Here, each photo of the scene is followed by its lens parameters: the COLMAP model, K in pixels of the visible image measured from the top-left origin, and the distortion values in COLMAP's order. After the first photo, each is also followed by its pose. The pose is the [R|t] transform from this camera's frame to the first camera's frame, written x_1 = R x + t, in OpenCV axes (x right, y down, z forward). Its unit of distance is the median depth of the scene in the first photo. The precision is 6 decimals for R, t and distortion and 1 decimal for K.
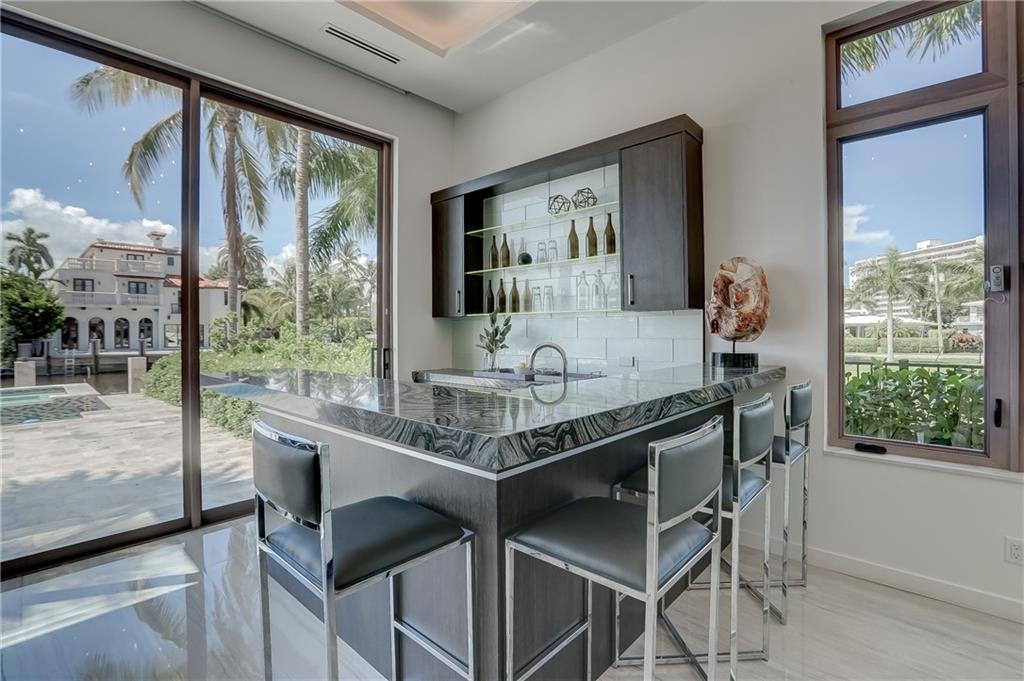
lens RADIAL K [[473.5, 0, 513.4], [0, 473.5, 332.6], [0, 0, 1]] dist [-0.004903, -0.000231]
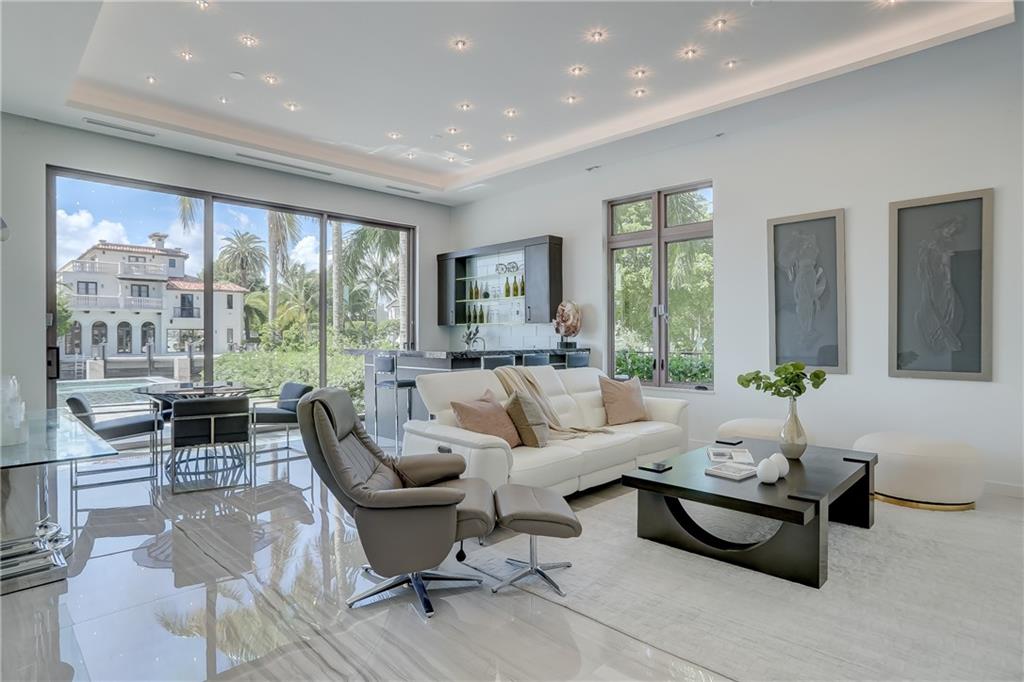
lens RADIAL K [[548.3, 0, 511.9], [0, 548.3, 343.5], [0, 0, 1]] dist [0.005682, 0.000364]
pose [[0.998969, 0.002667, -0.045320, 0.206254], [-0.002263, 0.999957, 0.008955, 0.016533], [0.045342, -0.008843, 0.998932, -1.076761]]
